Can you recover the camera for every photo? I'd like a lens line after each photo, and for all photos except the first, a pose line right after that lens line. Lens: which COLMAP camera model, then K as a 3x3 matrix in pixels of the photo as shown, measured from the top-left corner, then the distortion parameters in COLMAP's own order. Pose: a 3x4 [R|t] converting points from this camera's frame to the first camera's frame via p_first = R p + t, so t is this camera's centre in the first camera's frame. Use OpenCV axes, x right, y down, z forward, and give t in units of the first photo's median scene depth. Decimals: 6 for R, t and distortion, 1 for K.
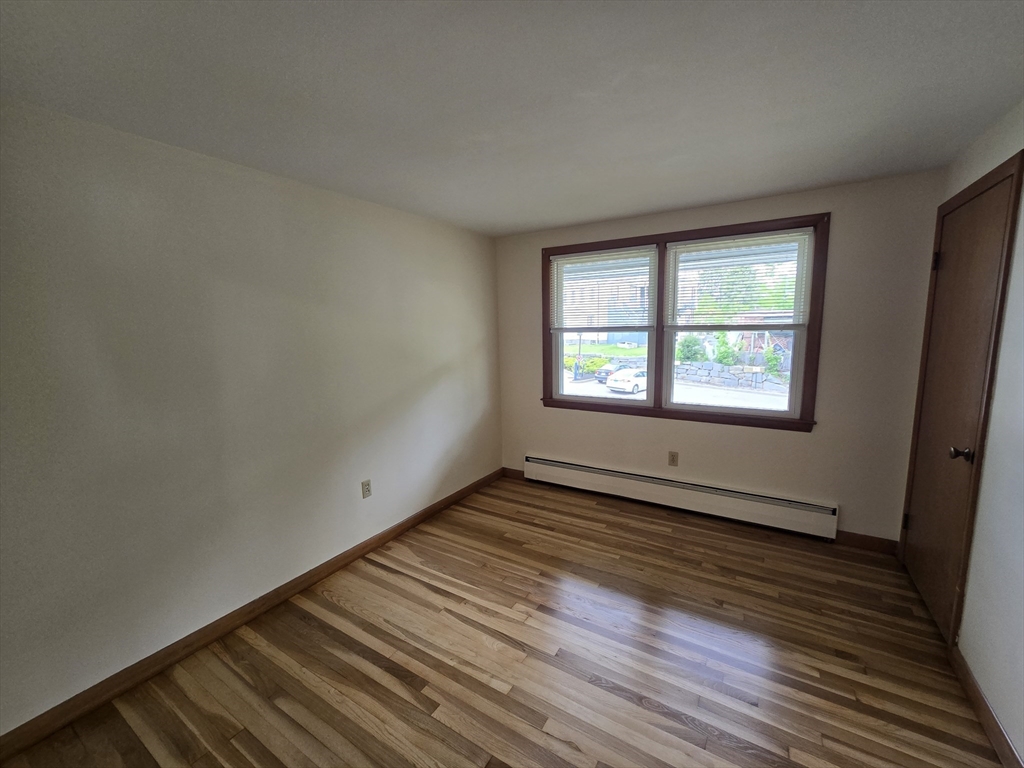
lens RADIAL K [[416.2, 0, 509.6], [0, 416.2, 387.4], [0, 0, 1]] dist [-0.002733, 0.000043]
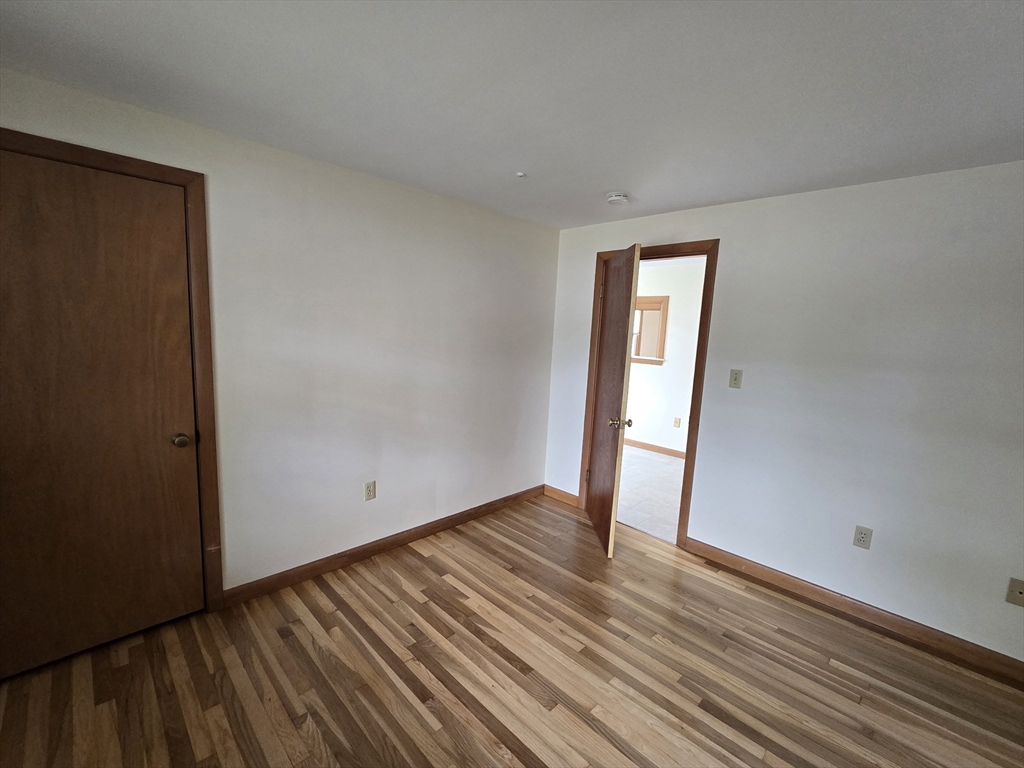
lens RADIAL K [[431.0, 0, 509.4], [0, 431.0, 388.4], [0, 0, 1]] dist [-0.000415, -0.000319]
pose [[-0.973664, -0.055241, 0.221192, 0.030179], [0.007035, 0.962460, 0.271334, -0.164108], [-0.227877, 0.265744, -0.936724, 1.150651]]
